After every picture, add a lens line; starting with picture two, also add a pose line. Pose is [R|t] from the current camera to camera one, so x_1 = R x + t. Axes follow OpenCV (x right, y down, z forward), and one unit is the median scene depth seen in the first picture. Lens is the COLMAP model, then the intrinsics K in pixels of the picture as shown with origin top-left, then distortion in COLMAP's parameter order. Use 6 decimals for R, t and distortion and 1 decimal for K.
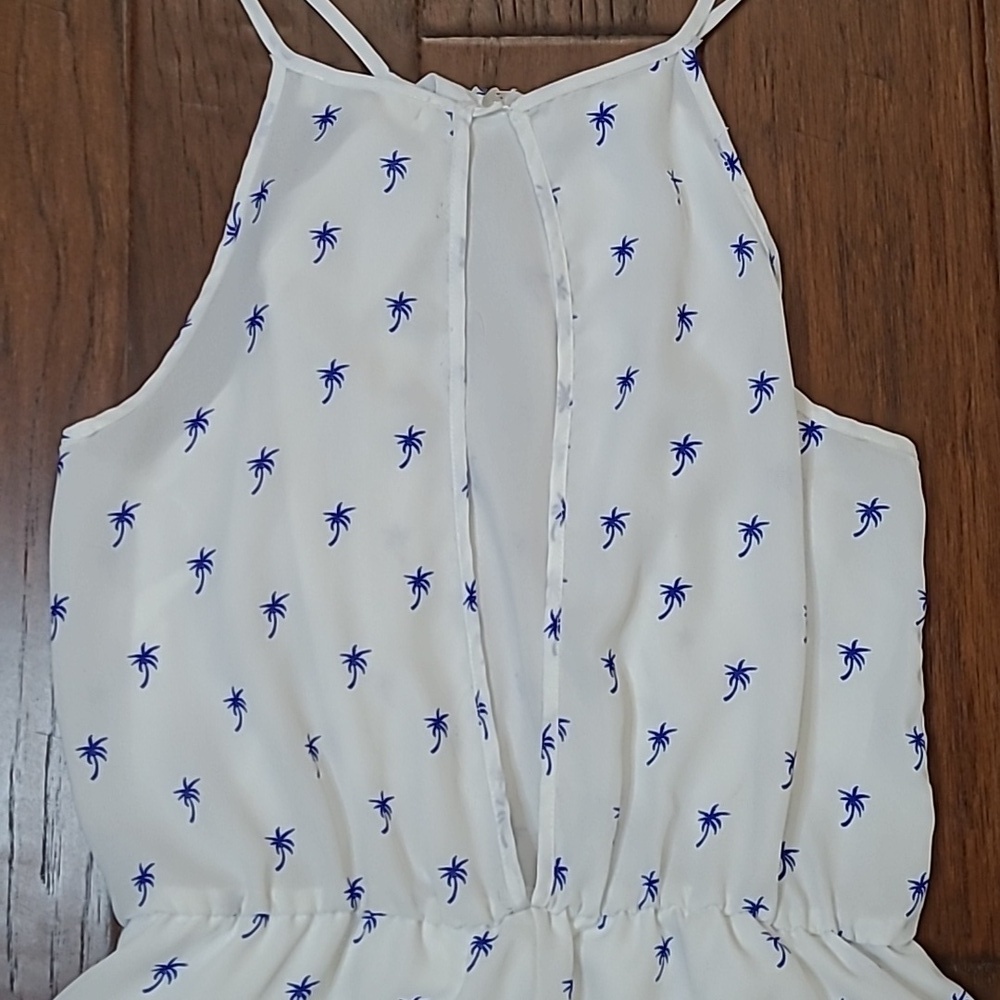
lens RADIAL K [[1912.1, 0, 500.0], [0, 1912.1, 500.0], [0, 0, 1]] dist [0.059336, -0.106674]
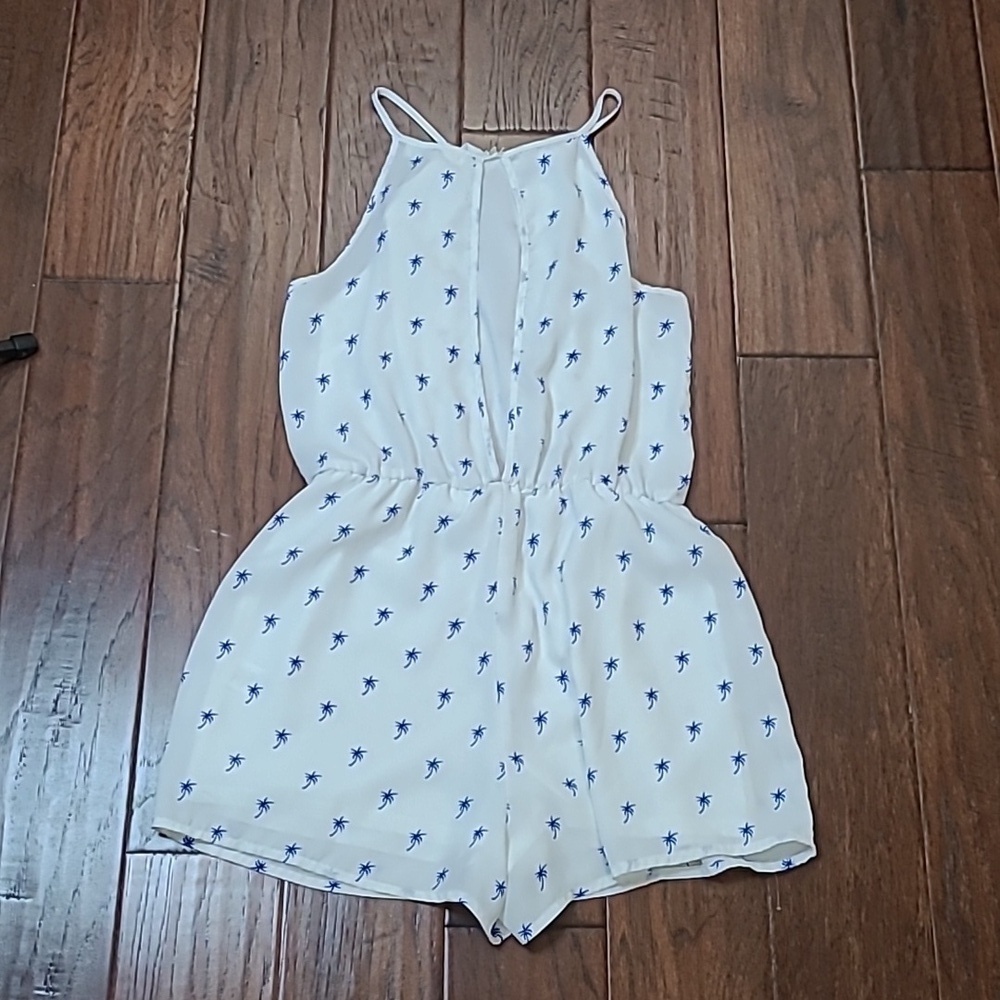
lens RADIAL K [[1912.1, 0, 500.0], [0, 1912.1, 500.0], [0, 0, 1]] dist [0.059336, -0.106674]
pose [[0.999680, 0.020387, -0.014971, 0.044836], [-0.023790, 0.958869, -0.282852, 0.800635], [0.008589, 0.283117, 0.959047, -0.991833]]
